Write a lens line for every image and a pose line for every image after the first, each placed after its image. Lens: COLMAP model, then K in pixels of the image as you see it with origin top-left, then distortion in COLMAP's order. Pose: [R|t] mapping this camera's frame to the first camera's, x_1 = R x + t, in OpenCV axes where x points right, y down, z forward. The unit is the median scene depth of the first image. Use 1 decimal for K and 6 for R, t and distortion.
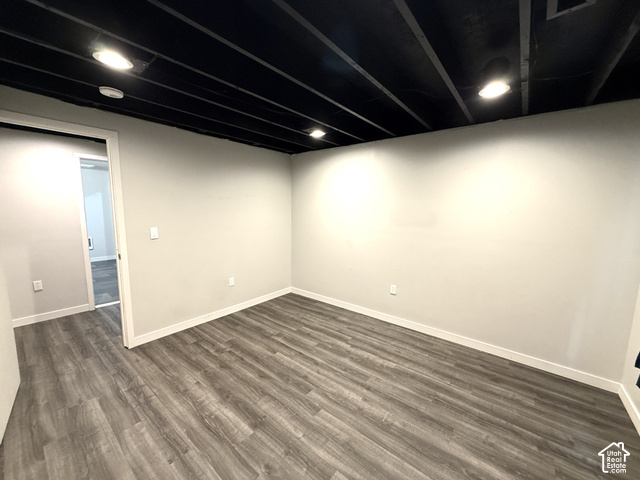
lens RADIAL K [[255.7, 0, 319.8], [0, 255.7, 238.9], [0, 0, 1]] dist [-0.000474, 0.000114]
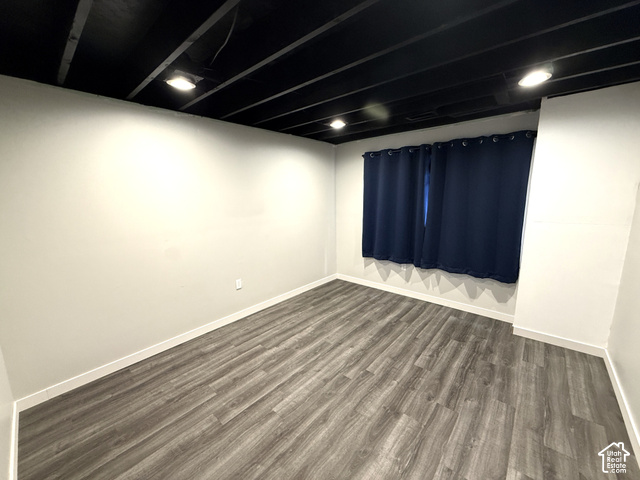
lens RADIAL K [[255.7, 0, 319.7], [0, 255.7, 239.3], [0, 0, 1]] dist [-0.000474, 0.000114]
pose [[0.044169, -0.193668, 0.980072, -0.801883], [0.143526, 0.972083, 0.185621, -0.132360], [-0.988660, 0.132467, 0.070733, 0.802971]]
